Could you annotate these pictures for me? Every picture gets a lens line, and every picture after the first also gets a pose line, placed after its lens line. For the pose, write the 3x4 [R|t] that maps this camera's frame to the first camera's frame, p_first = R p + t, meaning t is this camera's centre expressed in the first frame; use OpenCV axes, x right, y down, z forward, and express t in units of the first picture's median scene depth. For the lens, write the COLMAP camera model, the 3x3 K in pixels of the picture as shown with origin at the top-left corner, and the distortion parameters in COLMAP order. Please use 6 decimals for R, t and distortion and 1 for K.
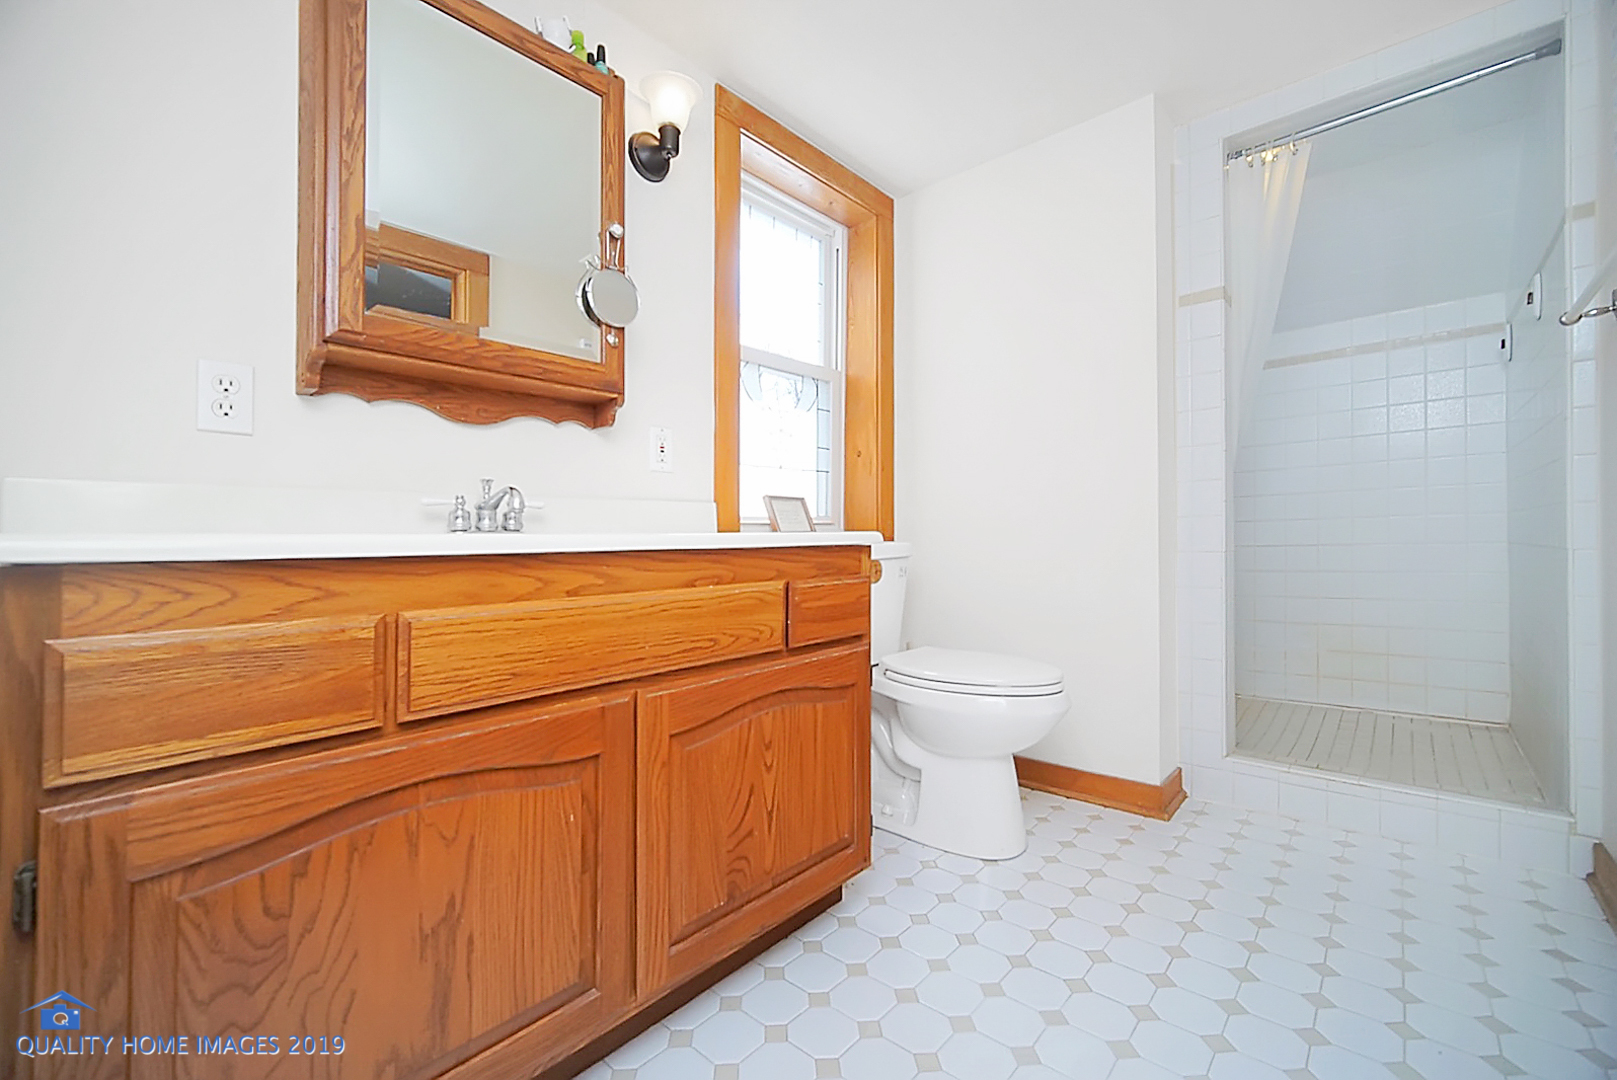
lens RADIAL K [[639.2, 0, 804.9], [0, 639.2, 536.1], [0, 0, 1]] dist [-0.001129, -0.000556]
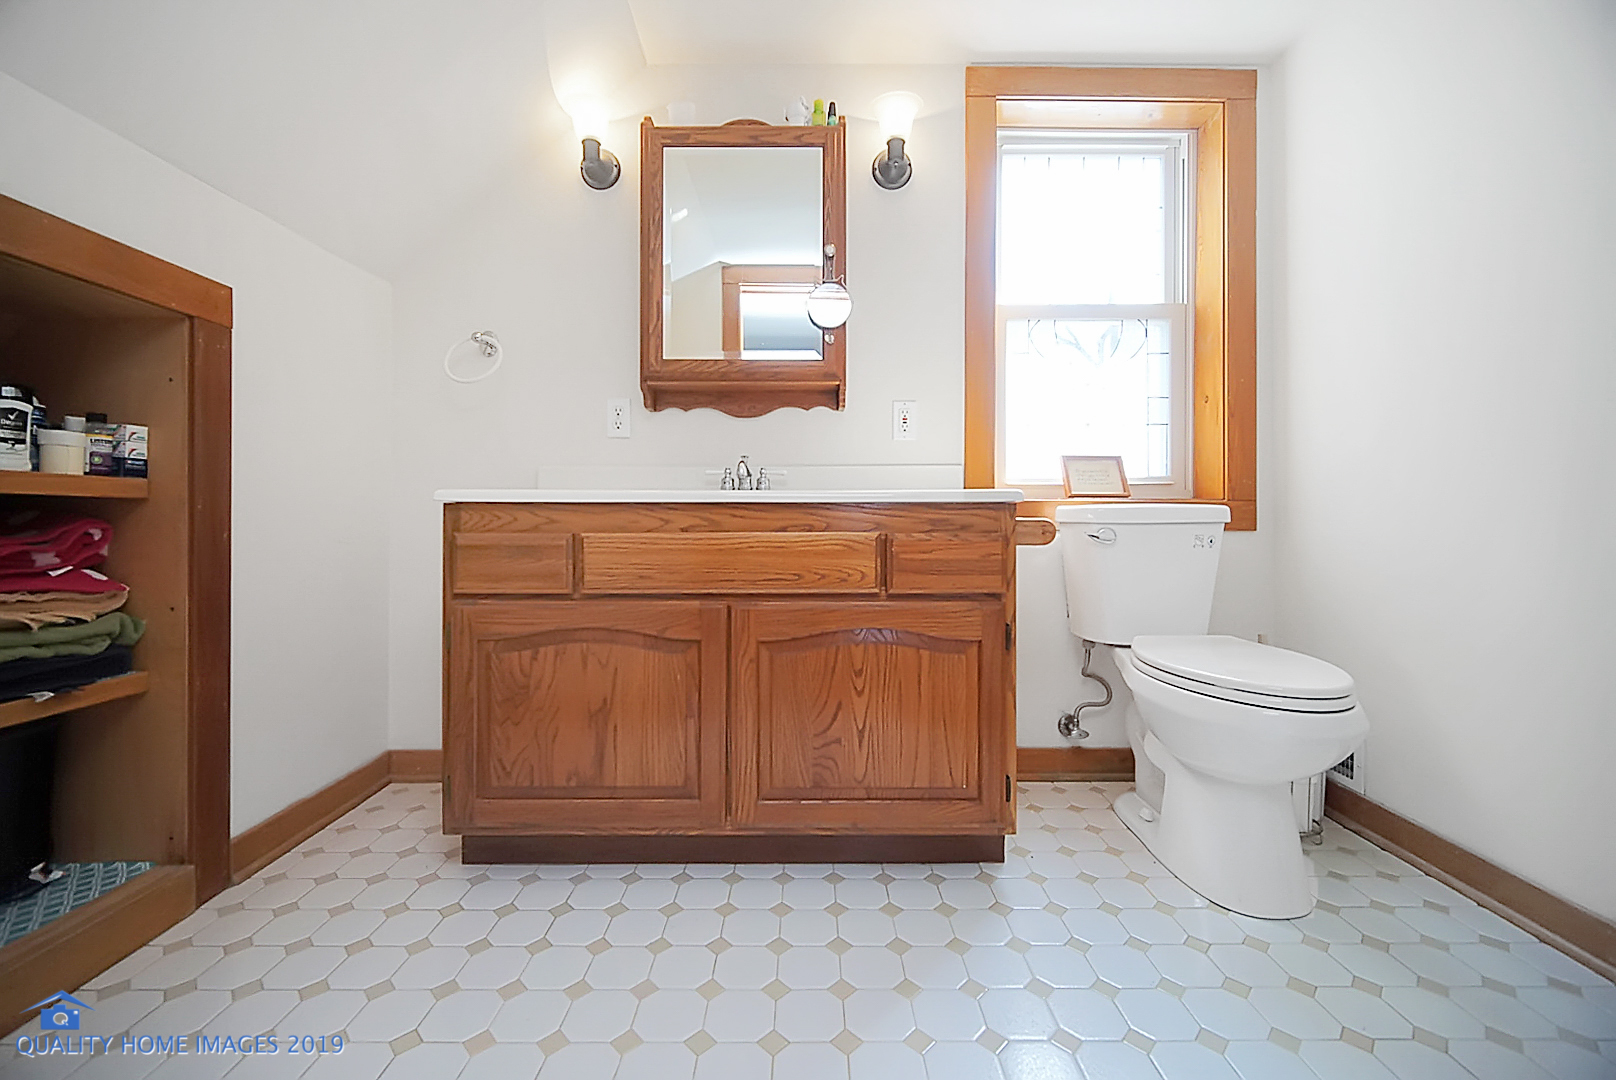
lens RADIAL K [[638.8, 0, 815.4], [0, 638.8, 514.6], [0, 0, 1]] dist [-0.001129, -0.000556]
pose [[0.692917, 0.014351, -0.720875, 0.722671], [-0.005658, 0.999879, 0.014467, 0.022971], [0.720995, -0.005946, 0.692914, 0.138736]]
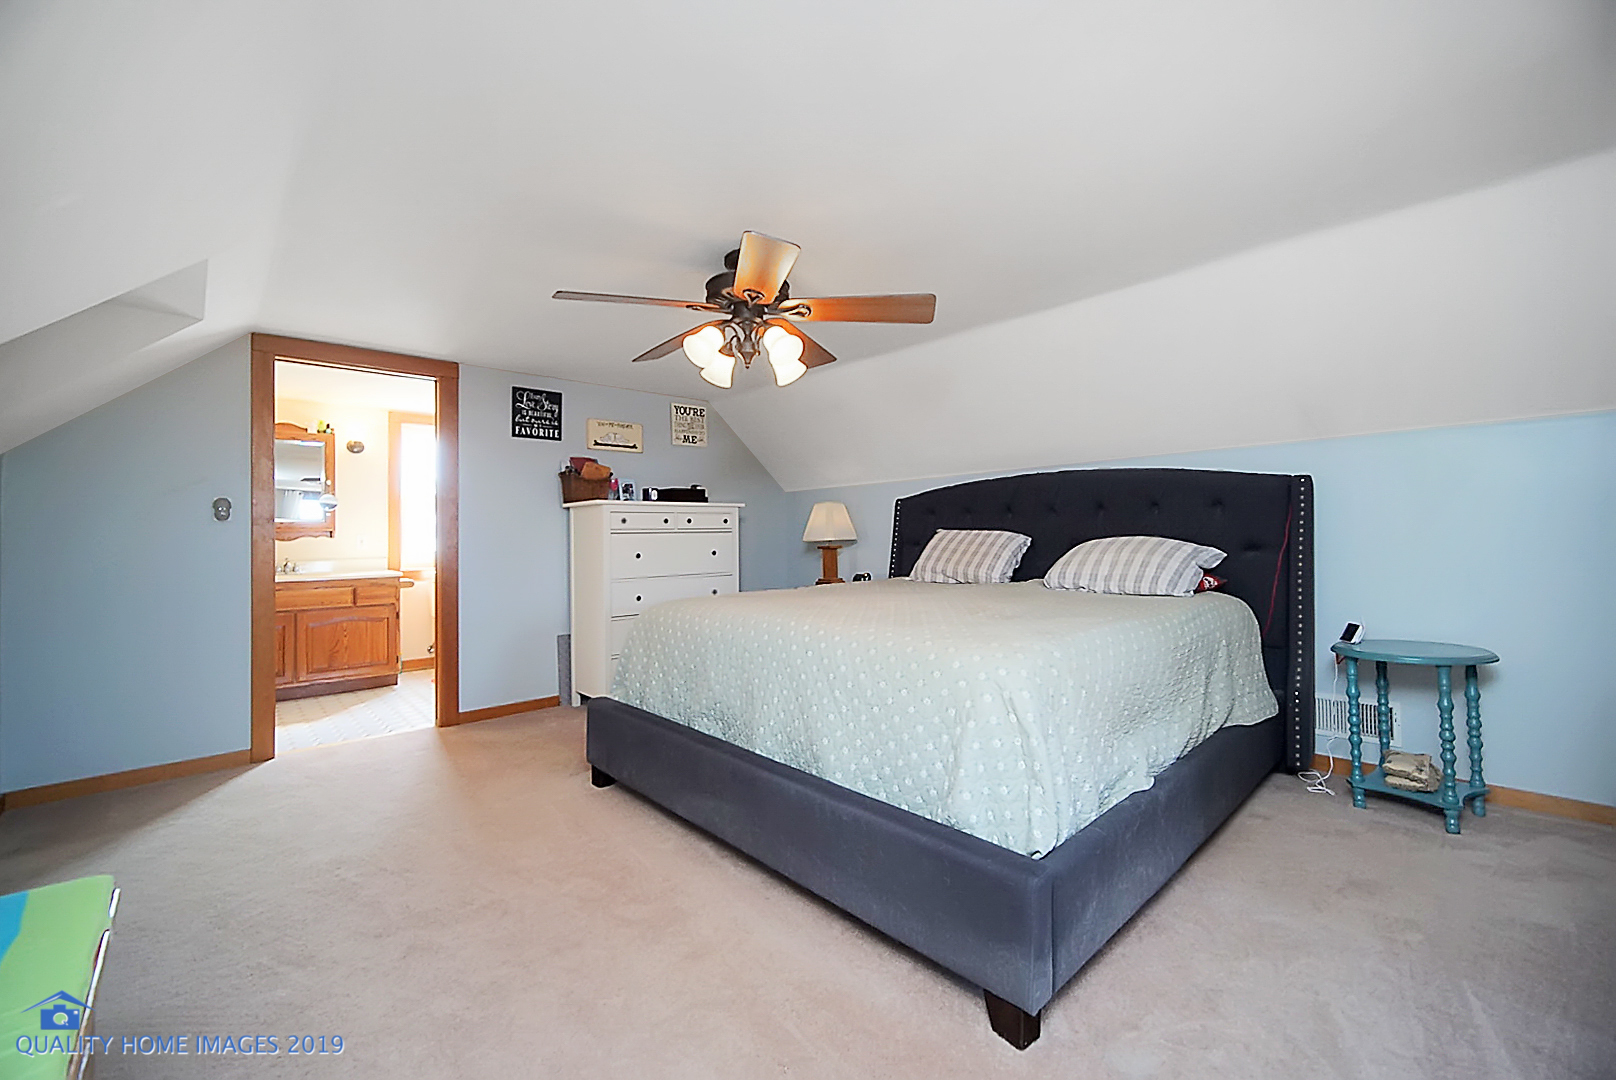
lens RADIAL K [[638.8, 0, 811.6], [0, 638.8, 538.8], [0, 0, 1]] dist [-0.001129, -0.000556]
pose [[0.997137, 0.001427, -0.075602, 3.061374], [-0.000962, 0.999980, 0.006177, -0.254796], [0.075610, -0.006086, 0.997119, -2.650963]]
